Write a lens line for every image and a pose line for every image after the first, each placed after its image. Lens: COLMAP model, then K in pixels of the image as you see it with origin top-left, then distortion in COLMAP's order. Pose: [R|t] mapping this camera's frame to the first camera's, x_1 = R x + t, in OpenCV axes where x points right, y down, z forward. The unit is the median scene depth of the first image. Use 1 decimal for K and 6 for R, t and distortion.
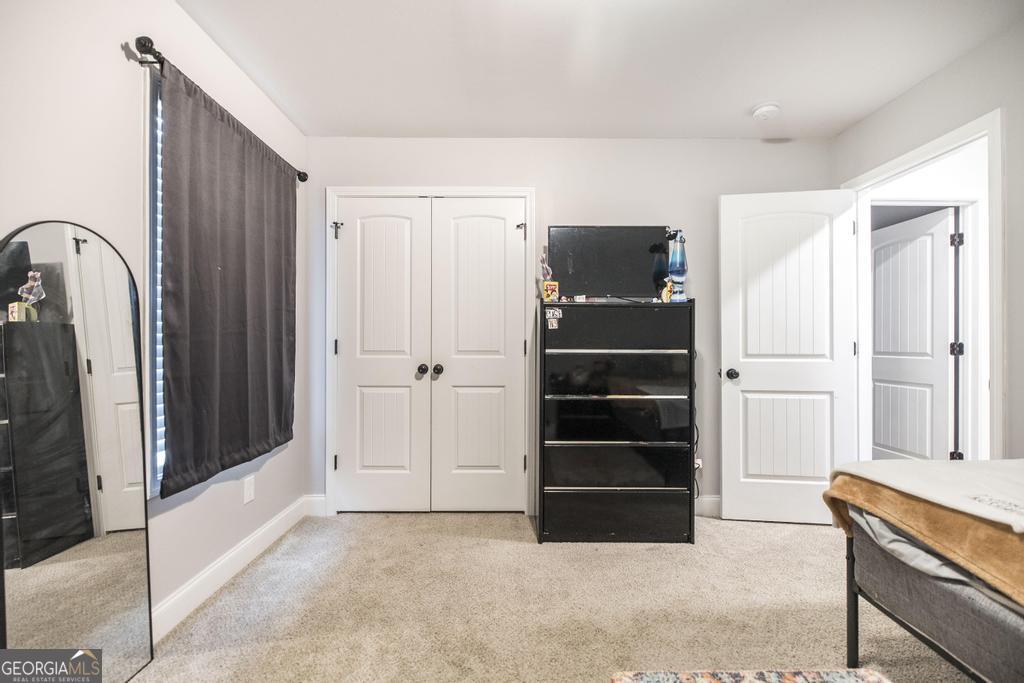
lens RADIAL K [[435.7, 0, 506.7], [0, 435.7, 340.2], [0, 0, 1]] dist [0.002631, 0.000309]
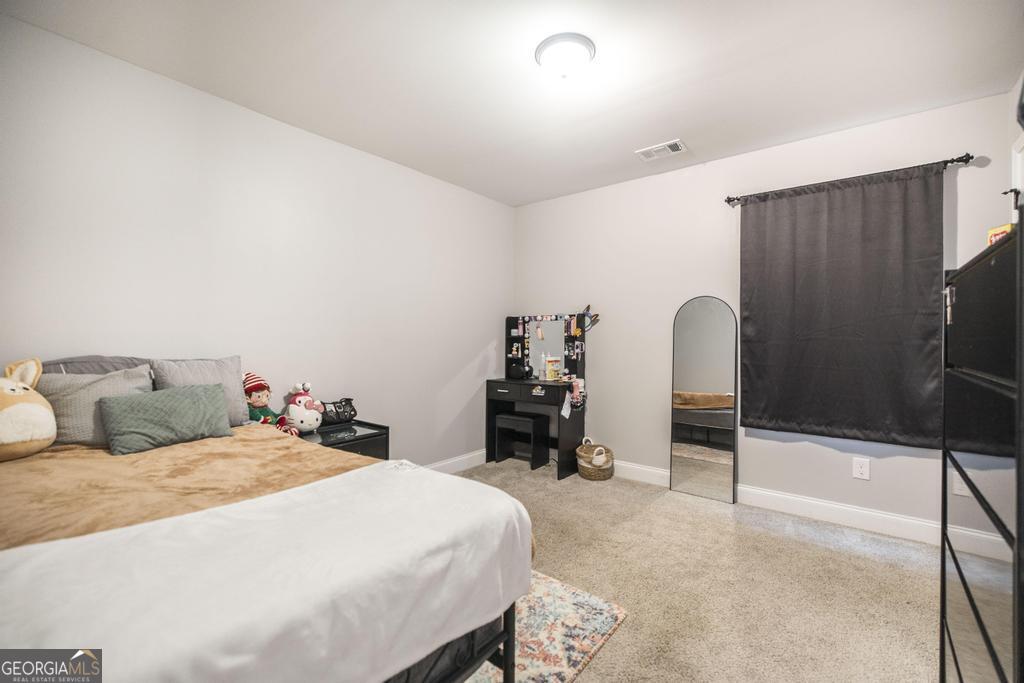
lens RADIAL K [[435.7, 0, 510.4], [0, 435.7, 340.0], [0, 0, 1]] dist [0.002631, 0.000309]
pose [[-0.619036, -0.010032, -0.785298, 1.004818], [-0.015798, 0.999875, -0.000320, 0.016598], [0.785203, 0.012208, -0.619118, 1.074314]]
